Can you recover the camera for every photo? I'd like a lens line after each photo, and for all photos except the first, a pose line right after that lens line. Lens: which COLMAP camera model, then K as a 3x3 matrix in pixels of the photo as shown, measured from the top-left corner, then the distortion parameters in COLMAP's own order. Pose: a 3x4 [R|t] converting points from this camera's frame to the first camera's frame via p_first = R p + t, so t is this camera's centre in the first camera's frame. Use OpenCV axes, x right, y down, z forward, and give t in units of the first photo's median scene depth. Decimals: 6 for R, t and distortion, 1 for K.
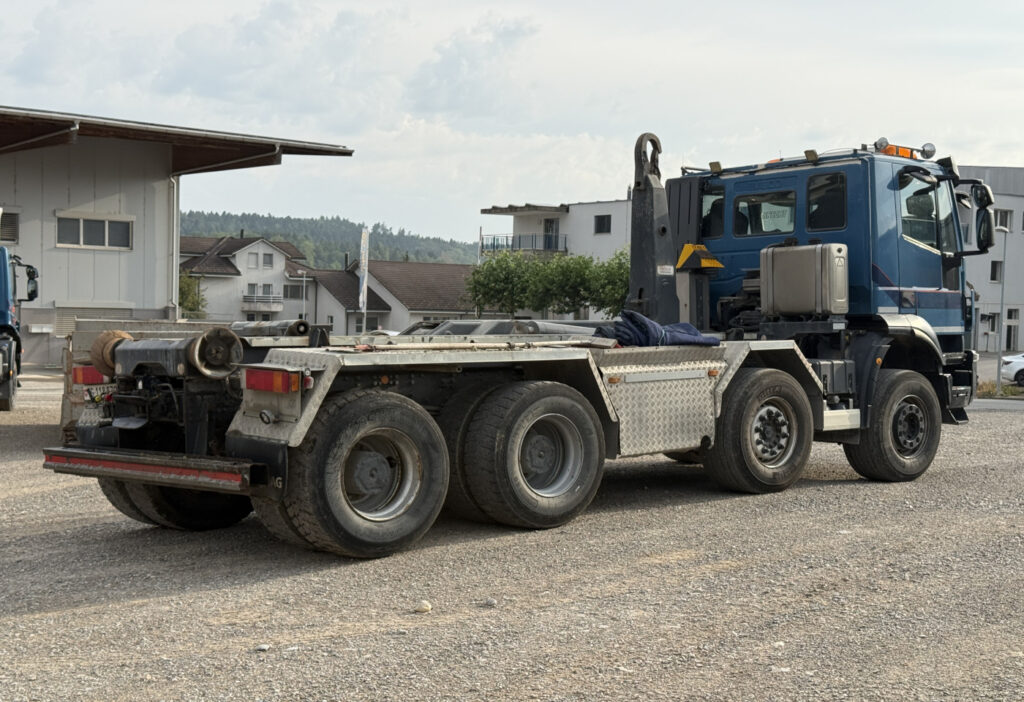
lens RADIAL K [[1422.7, 0, 511.0], [0, 1422.7, 349.6], [0, 0, 1]] dist [0.111740, 0.000000]
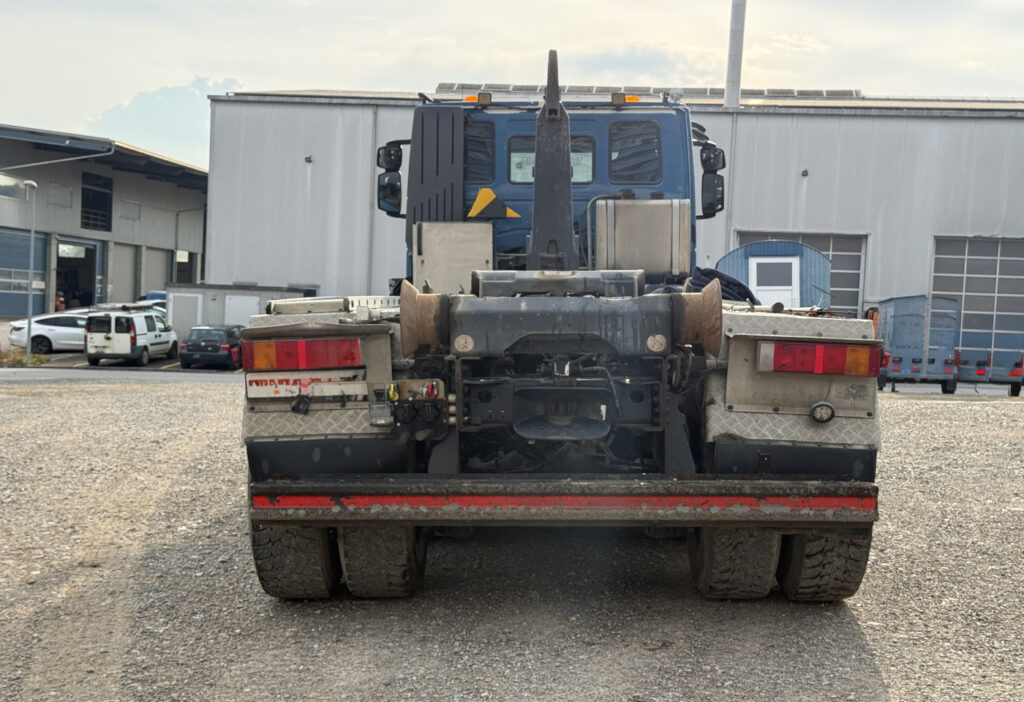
lens RADIAL K [[1508.5, 0, 515.7], [0, 1508.5, 354.4], [0, 0, 1]] dist [0.051995, 0.000000]
pose [[0.705501, -0.013480, 0.708580, -0.543801], [-0.005260, 0.999692, 0.024254, 0.001681], [-0.708689, -0.020838, 0.705213, 0.405130]]
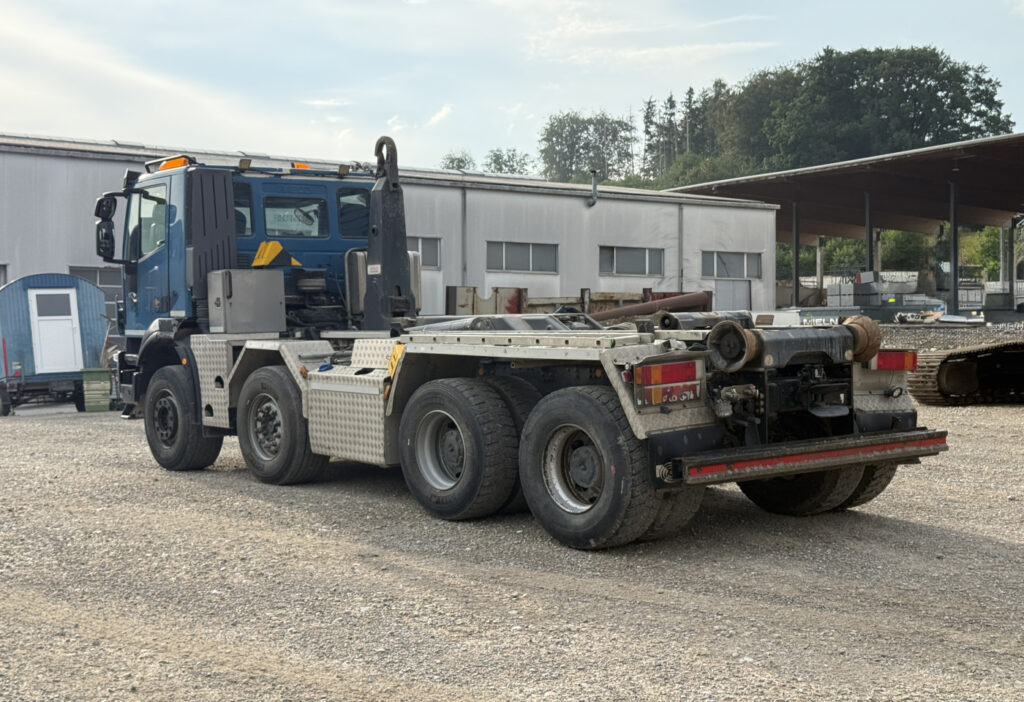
lens RADIAL K [[1422.7, 0, 509.3], [0, 1422.7, 349.4], [0, 0, 1]] dist [0.111740, 0.000000]
pose [[0.105365, -0.018439, 0.994263, -0.942935], [0.028901, 0.999463, 0.015473, -0.010438], [-0.994014, 0.027105, 0.105841, 0.816378]]
